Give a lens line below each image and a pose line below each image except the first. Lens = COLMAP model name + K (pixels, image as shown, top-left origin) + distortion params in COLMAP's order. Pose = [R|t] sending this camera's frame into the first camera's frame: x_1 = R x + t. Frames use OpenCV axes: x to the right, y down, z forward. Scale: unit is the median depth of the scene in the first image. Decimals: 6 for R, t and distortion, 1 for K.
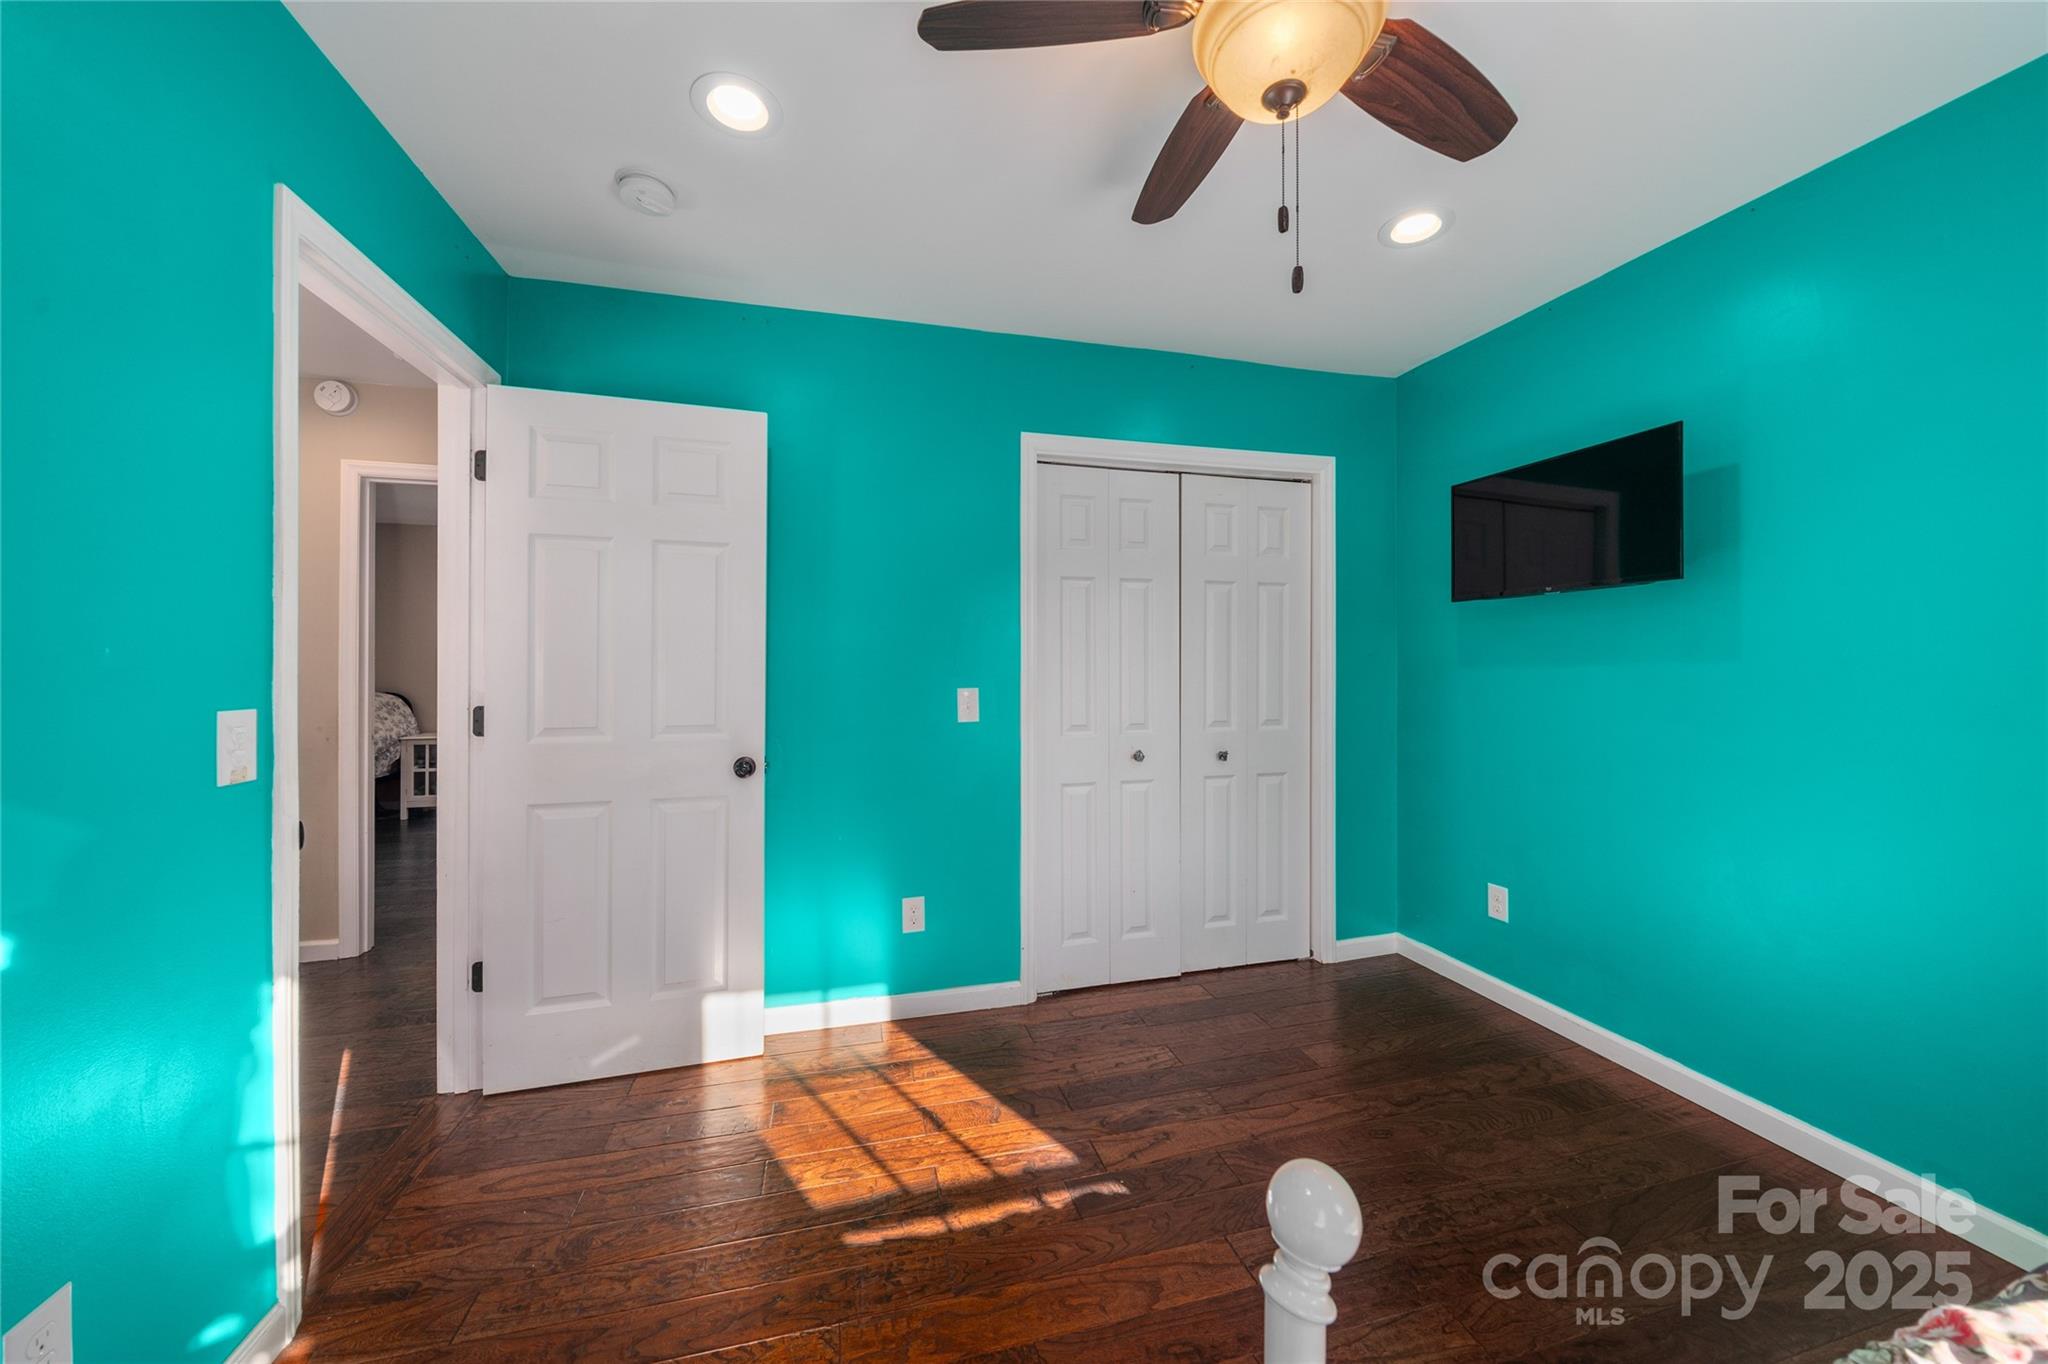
lens RADIAL K [[712.3, 0, 1023.3], [0, 712.3, 670.7], [0, 0, 1]] dist [-0.001071, 0.000092]
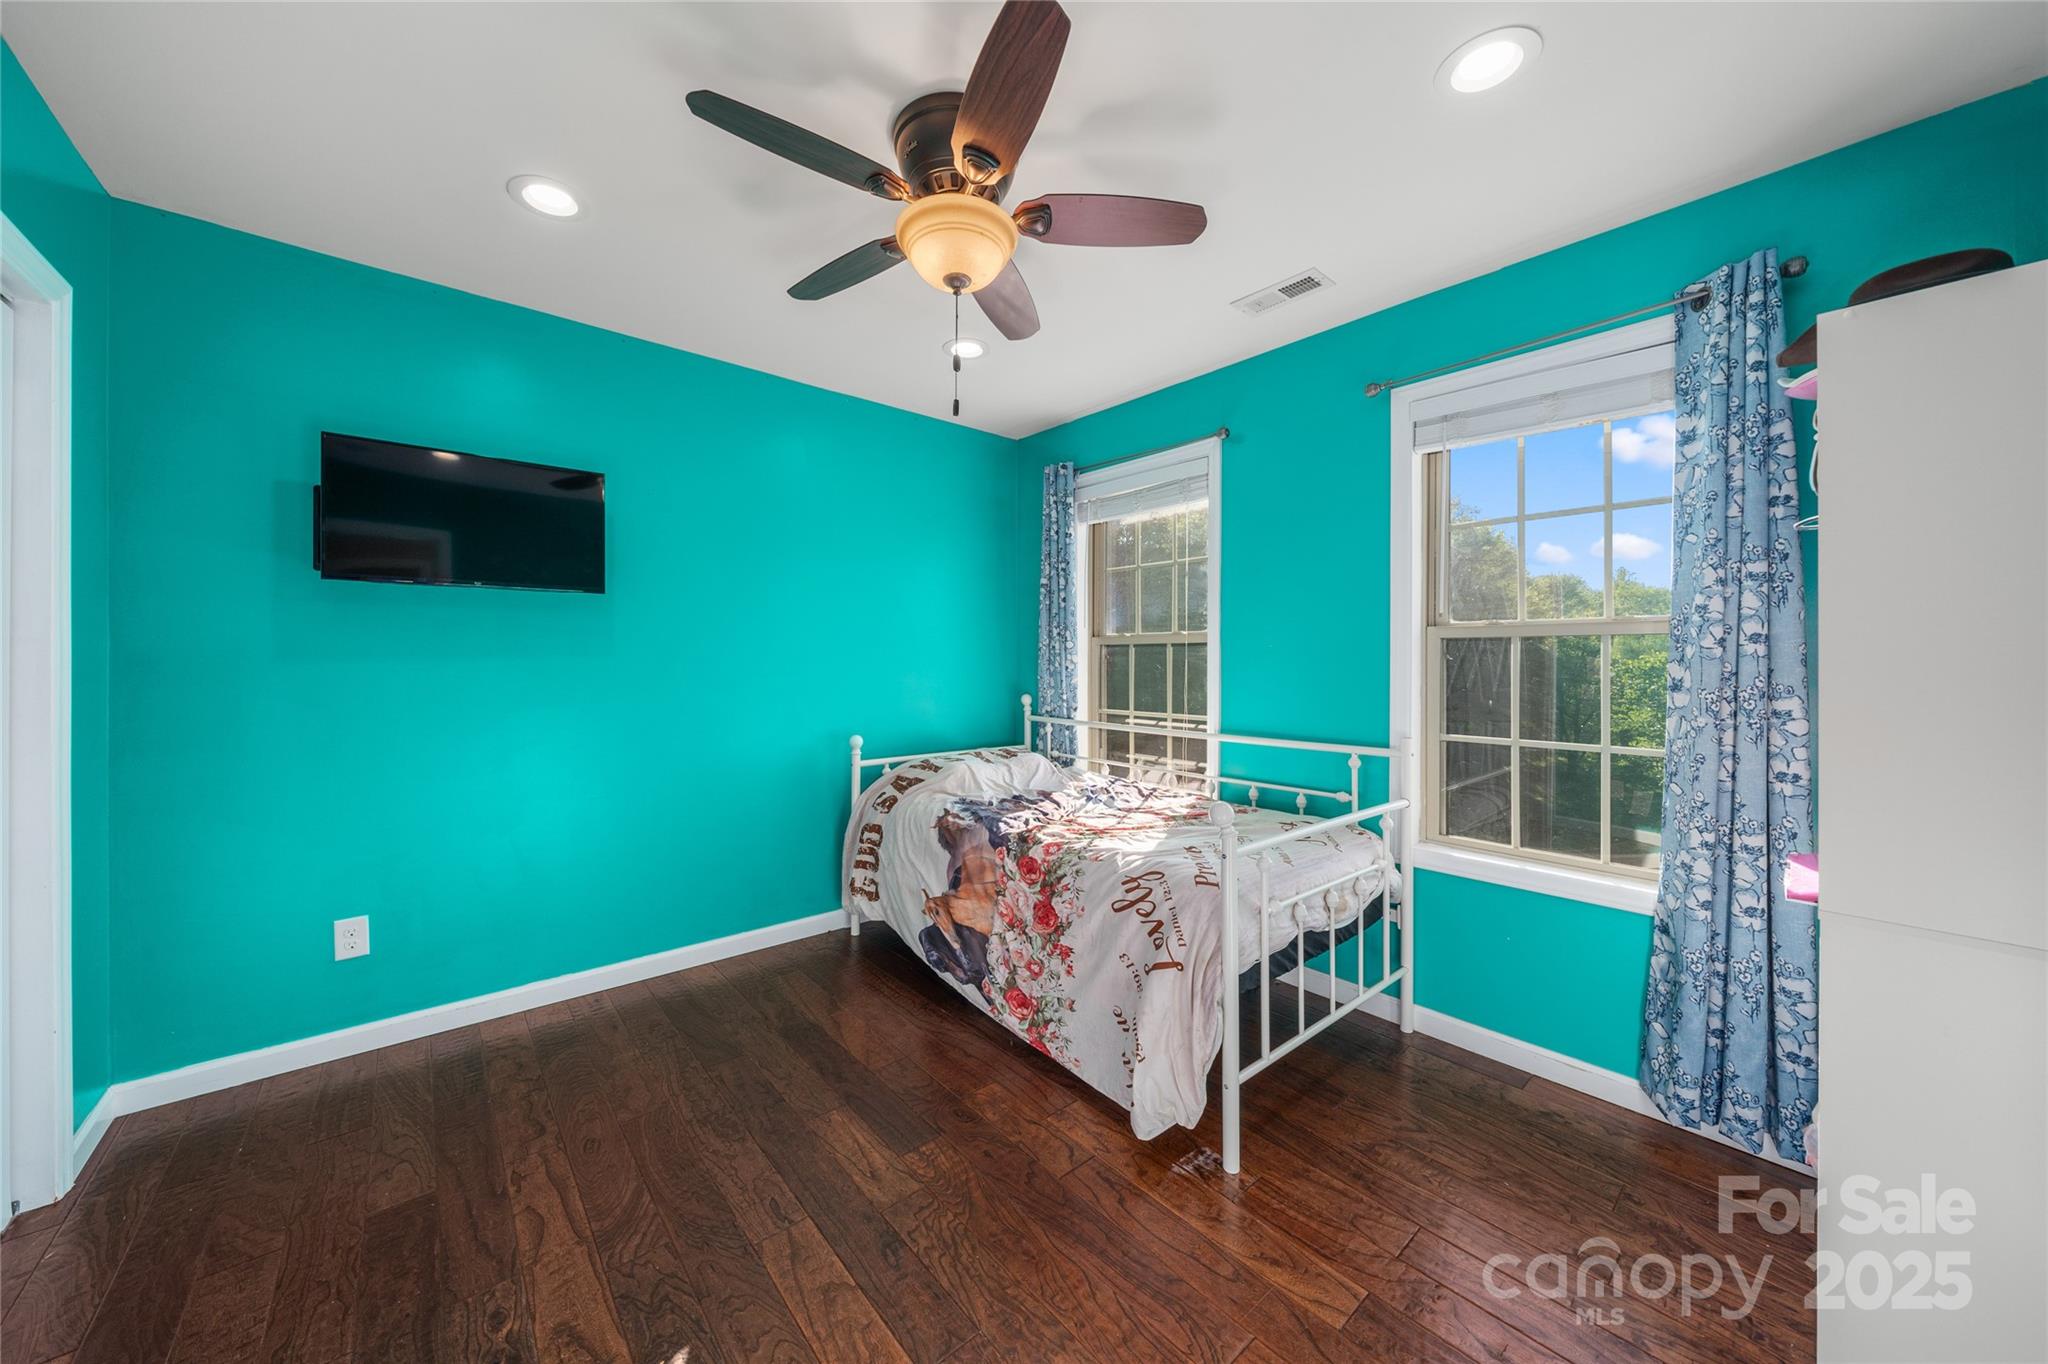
lens RADIAL K [[721.4, 0, 1019.9], [0, 721.4, 657.2], [0, 0, 1]] dist [-0.000332, 0.000050]
pose [[-0.421708, 0.004090, 0.906722, -0.583337], [0.007512, 0.999971, -0.001017, -0.002751], [-0.906700, 0.006382, -0.421727, 0.824061]]
